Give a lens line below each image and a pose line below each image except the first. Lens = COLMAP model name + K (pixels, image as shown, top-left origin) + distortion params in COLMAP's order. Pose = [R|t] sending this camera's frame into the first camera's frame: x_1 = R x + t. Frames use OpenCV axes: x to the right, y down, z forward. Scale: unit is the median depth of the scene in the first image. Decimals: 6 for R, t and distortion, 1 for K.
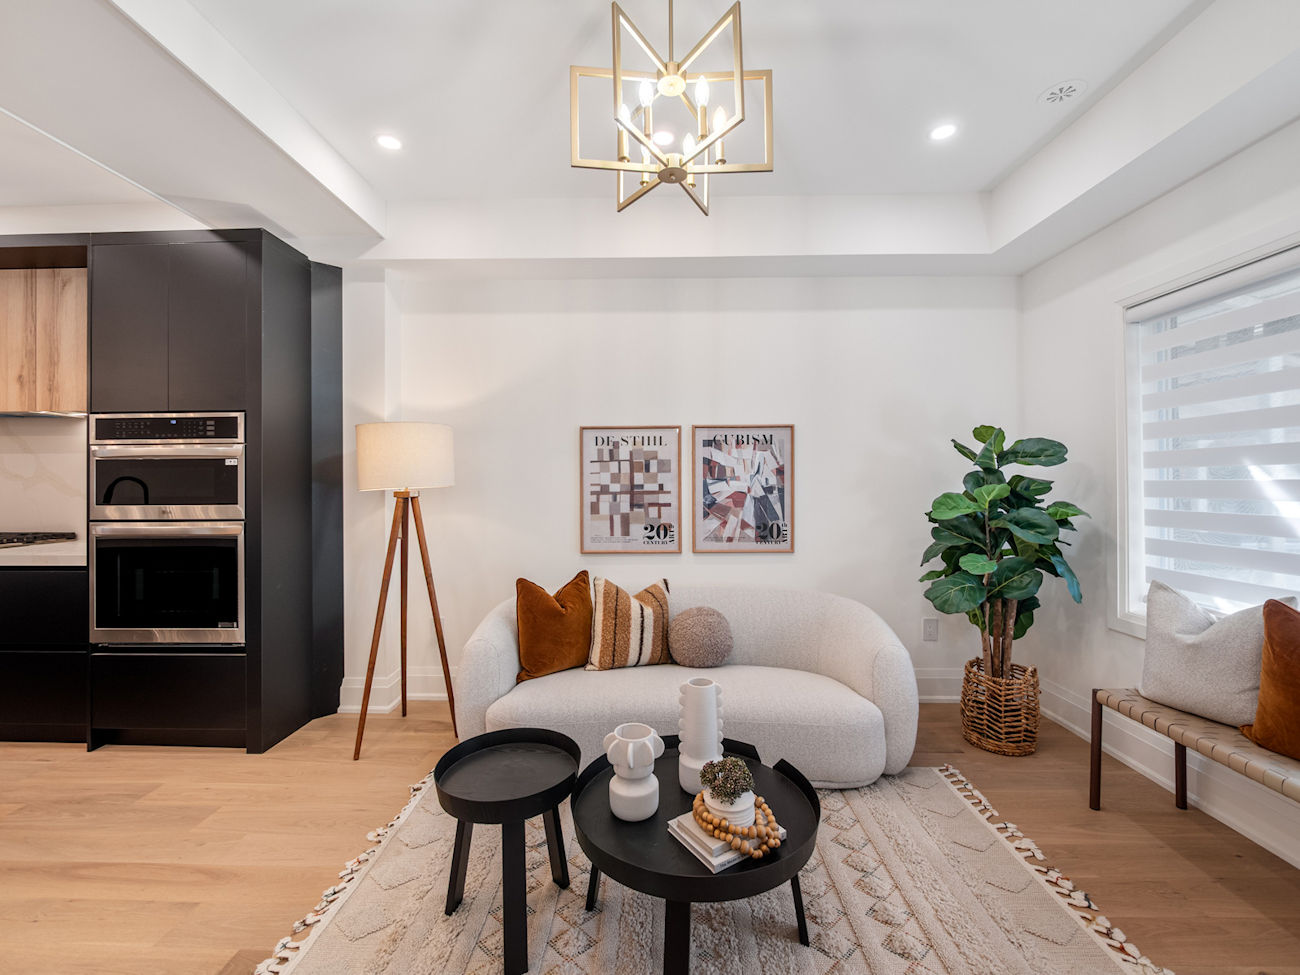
lens RADIAL K [[547.1, 0, 650.6], [0, 547.1, 476.6], [0, 0, 1]] dist [-0.009591, 0.000902]
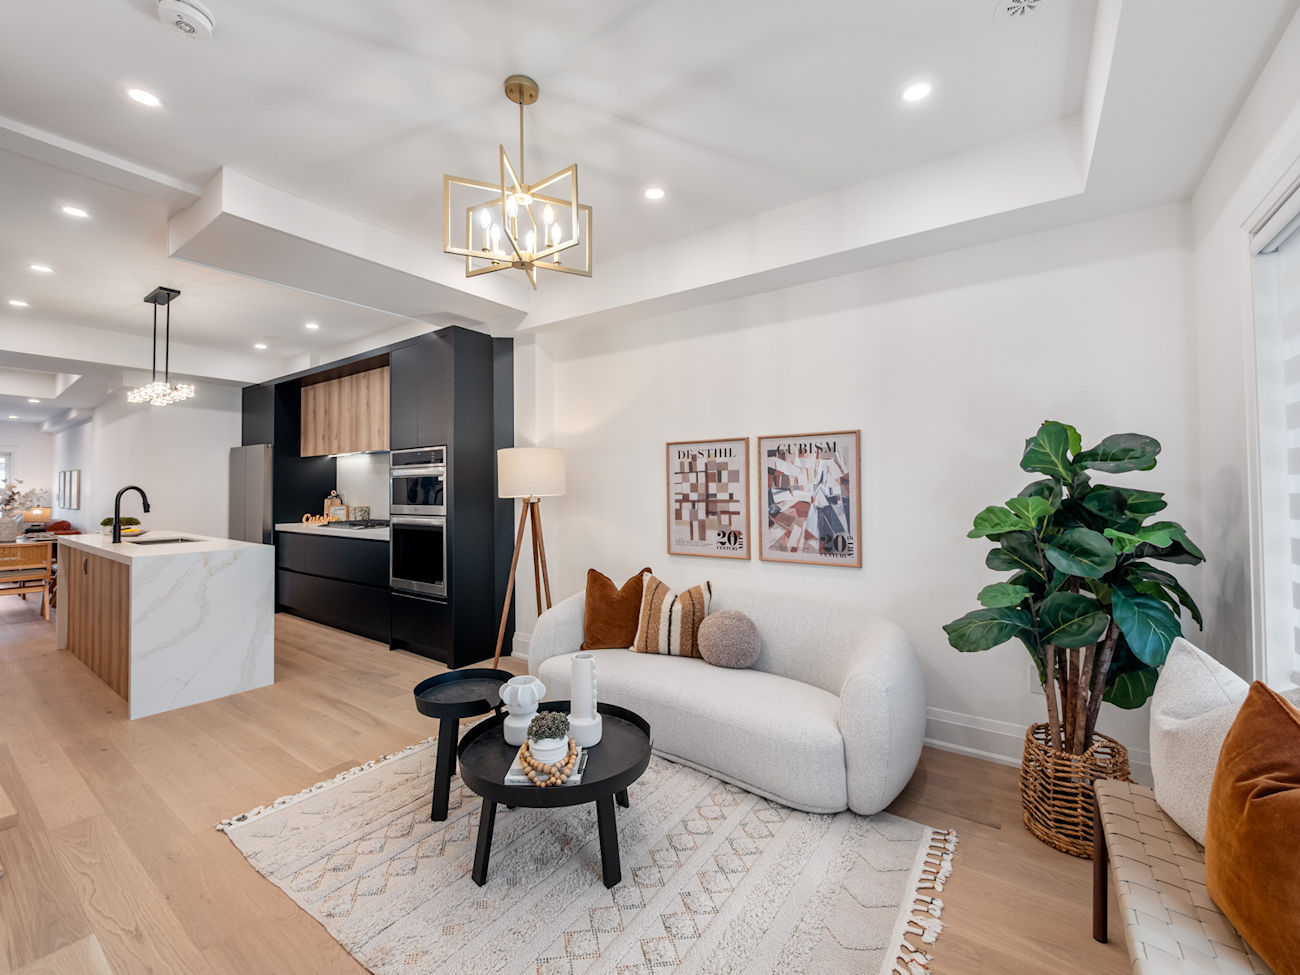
lens RADIAL K [[547.1, 0, 650.6], [0, 547.1, 476.6], [0, 0, 1]] dist [-0.009591, 0.000902]
pose [[0.828044, -0.012601, -0.560521, 0.497086], [0.007576, 0.999908, -0.011288, -0.008196], [0.560611, 0.005100, 0.828063, 0.033015]]
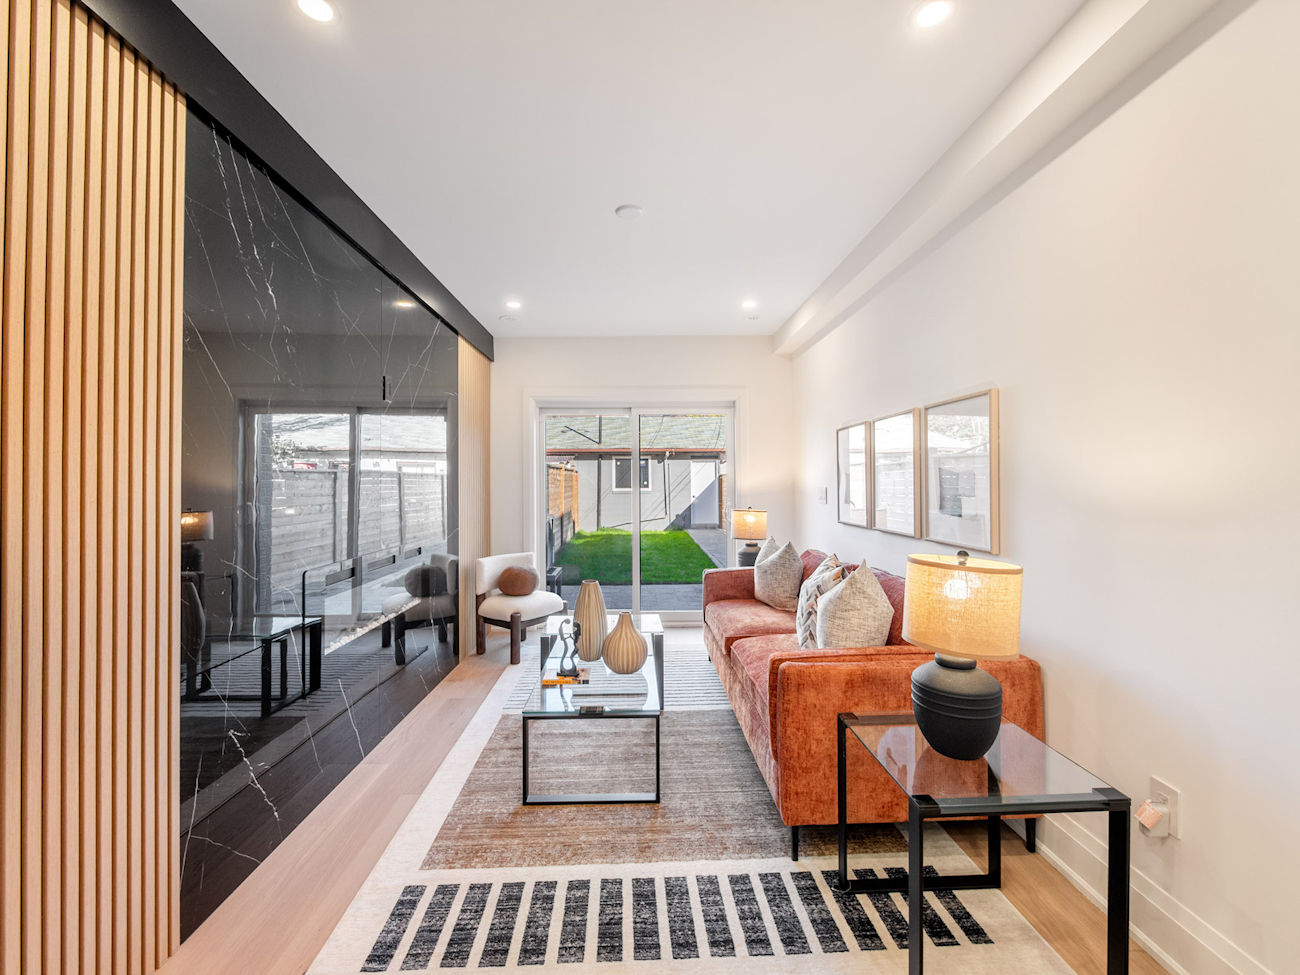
lens RADIAL K [[547.1, 0, 650.6], [0, 547.1, 476.6], [0, 0, 1]] dist [-0.009591, 0.000902]
pose [[0.051860, -0.007916, -0.998623, -2.844493], [0.015328, 0.999857, -0.007130, 0.007233], [0.998537, -0.014937, 0.051974, 0.232440]]
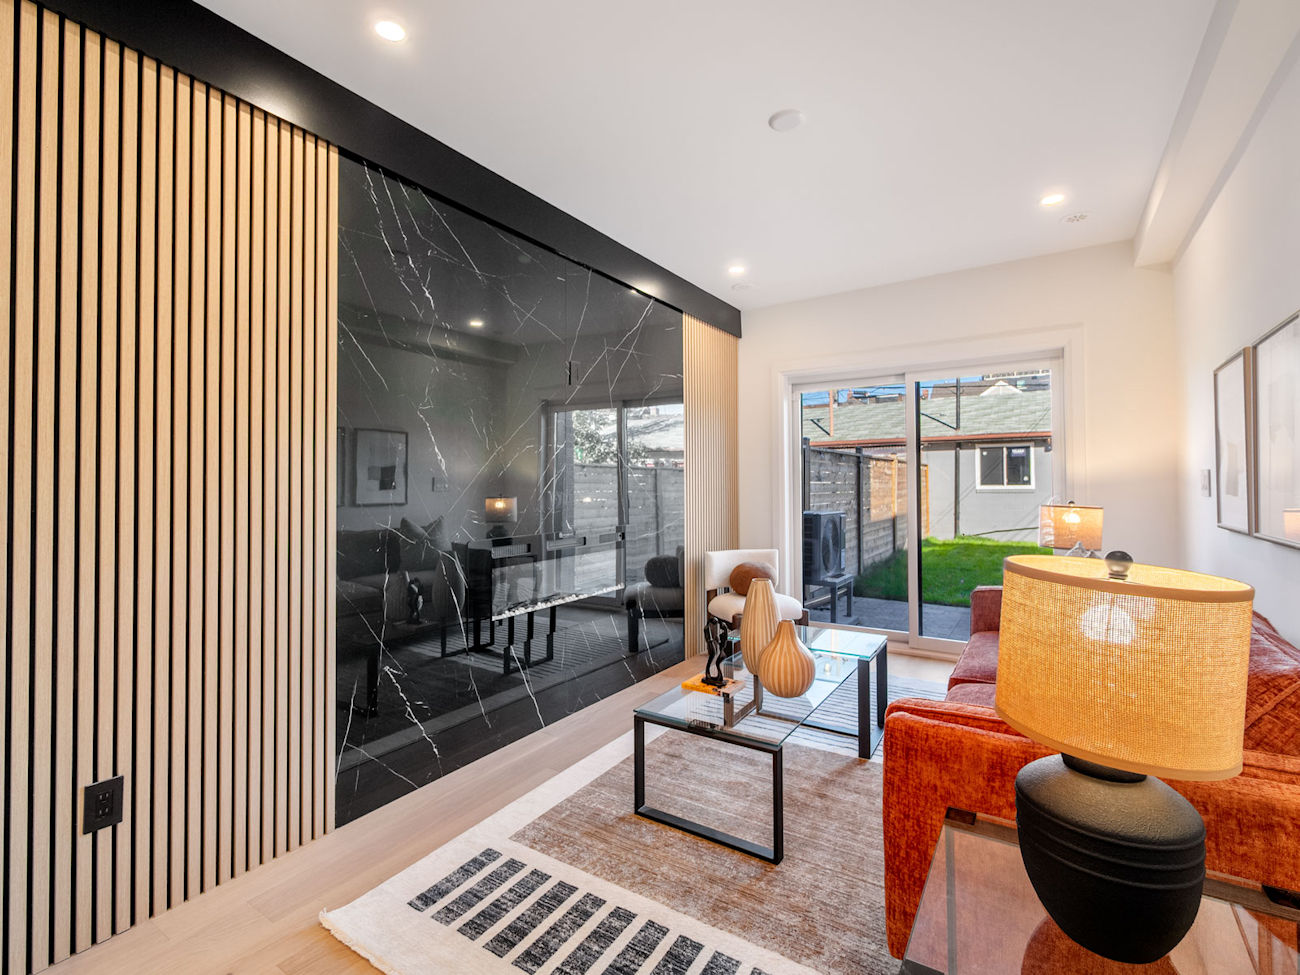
lens RADIAL K [[607.1, 0, 652.9], [0, 607.1, 476.3], [0, 0, 1]] dist [-0.001256, -0.000212]
pose [[-0.527327, -0.004512, -0.849651, -2.961263], [0.015728, 0.999763, -0.015070, 0.039495], [0.849517, -0.021311, -0.527131, 0.491343]]
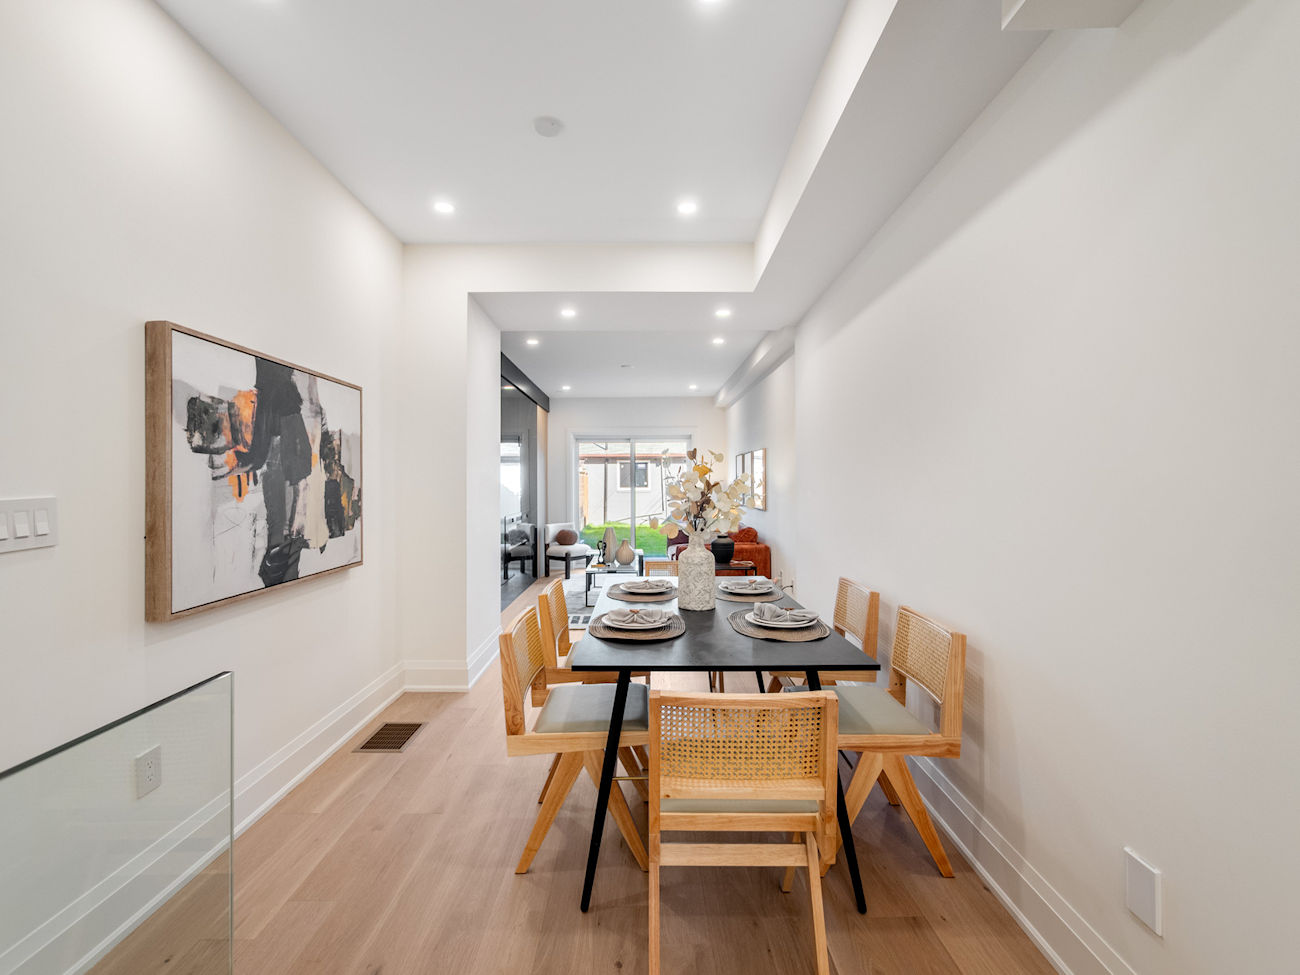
lens RADIAL K [[571.0, 0, 649.6], [0, 571.0, 477.9], [0, 0, 1]] dist [-0.004155, 0.000233]
pose [[0.041422, -0.005839, -0.999125, -1.652569], [0.015424, 0.999867, -0.005204, 0.003638], [0.999023, -0.015195, 0.041507, 0.239086]]
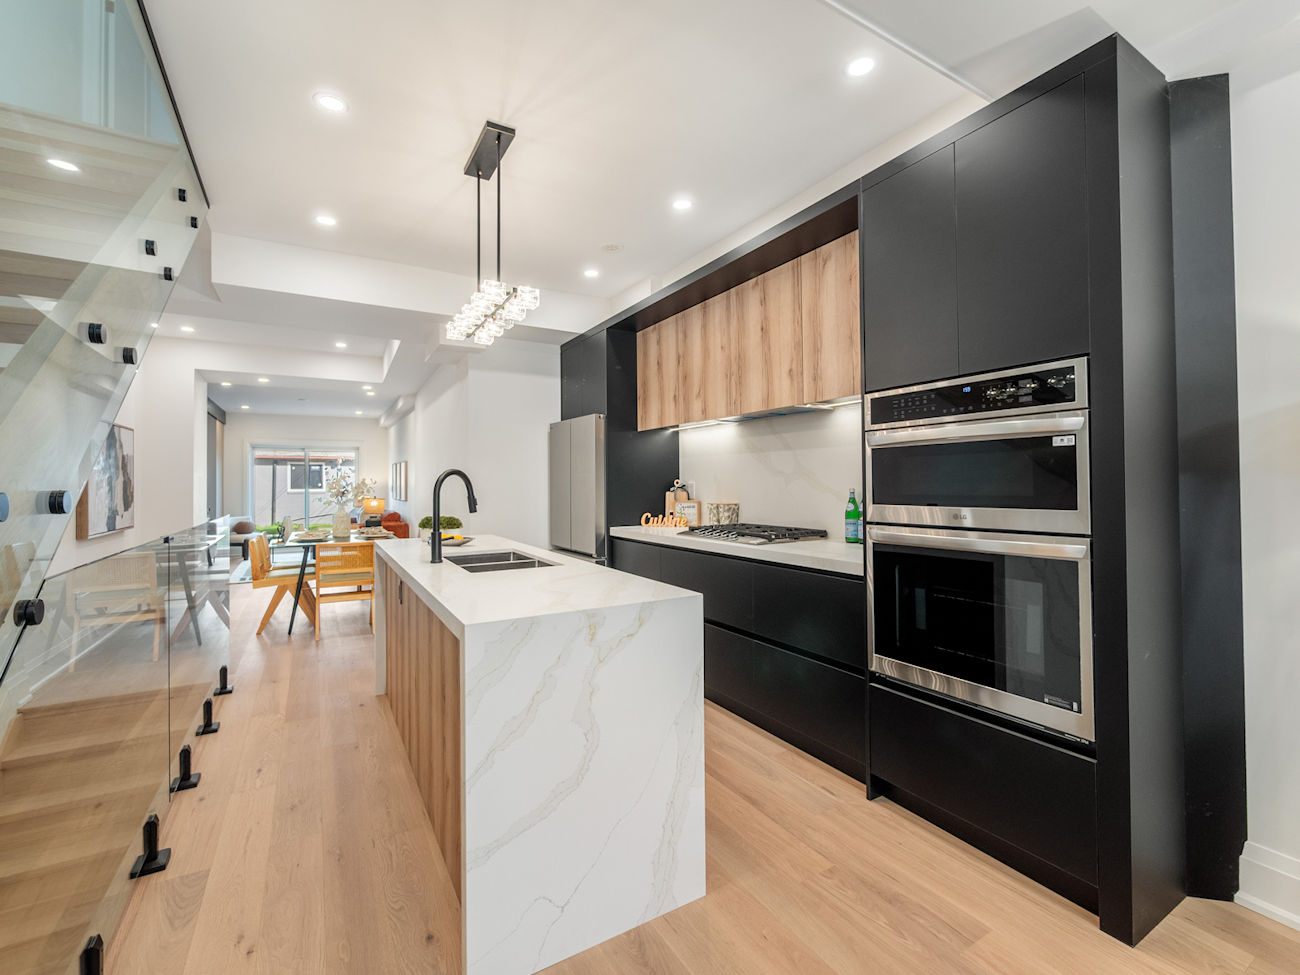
lens RADIAL K [[571.0, 0, 649.6], [0, 571.0, 477.9], [0, 0, 1]] dist [-0.004155, 0.000233]
pose [[0.528216, -0.007810, -0.849074, -0.385717], [0.013409, 0.999910, -0.000856, 0.007790], [0.849004, -0.010934, 0.528273, 0.211160]]
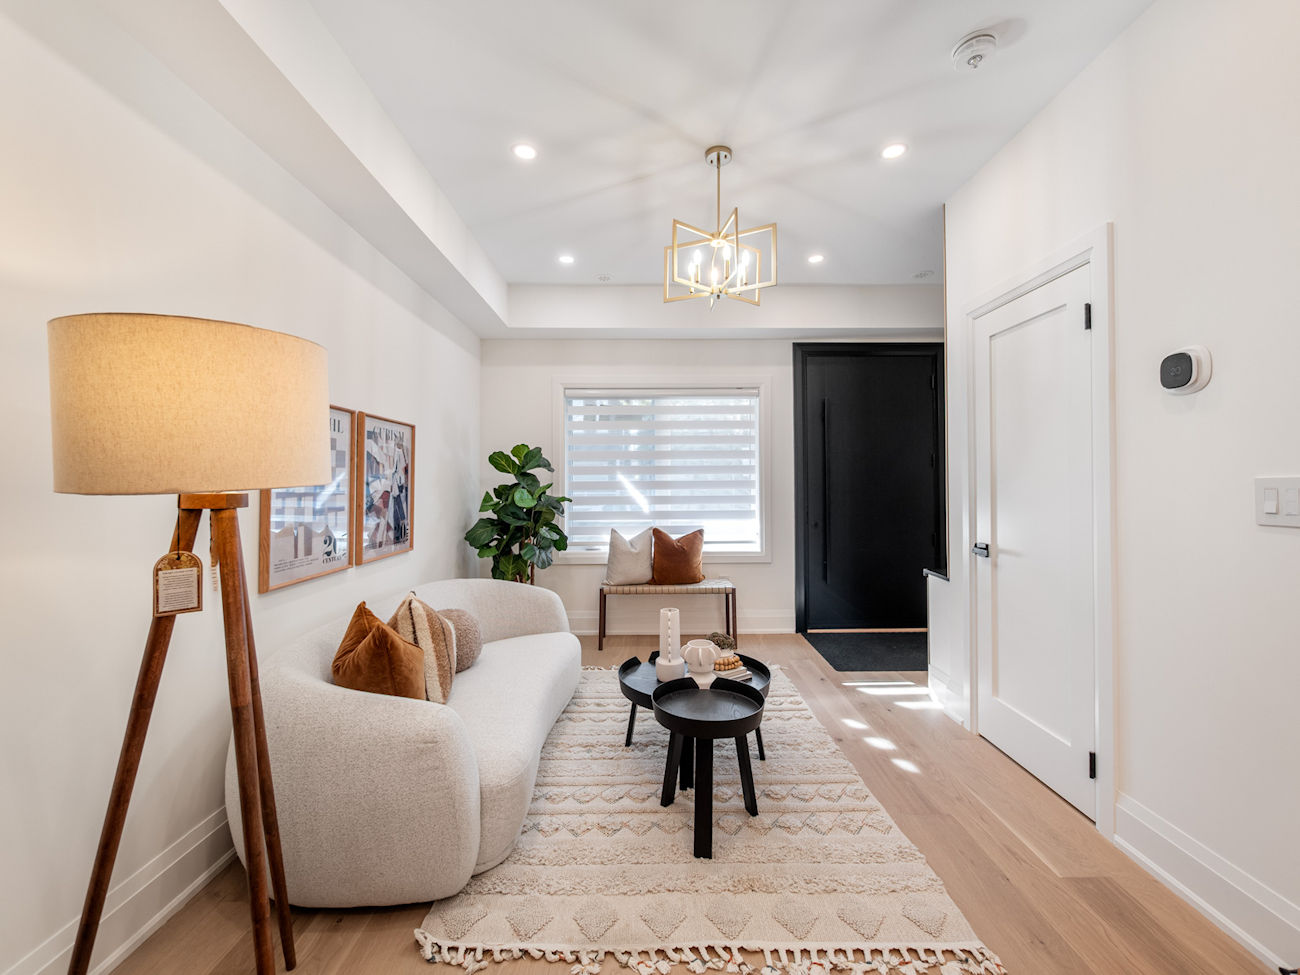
lens RADIAL K [[547.1, 0, 650.6], [0, 547.1, 476.6], [0, 0, 1]] dist [-0.009591, 0.000902]
pose [[-0.023925, 0.015907, 0.999587, -0.779847], [-0.005262, 0.999858, -0.016038, 0.015984], [-0.999700, -0.005644, -0.023838, 0.590890]]
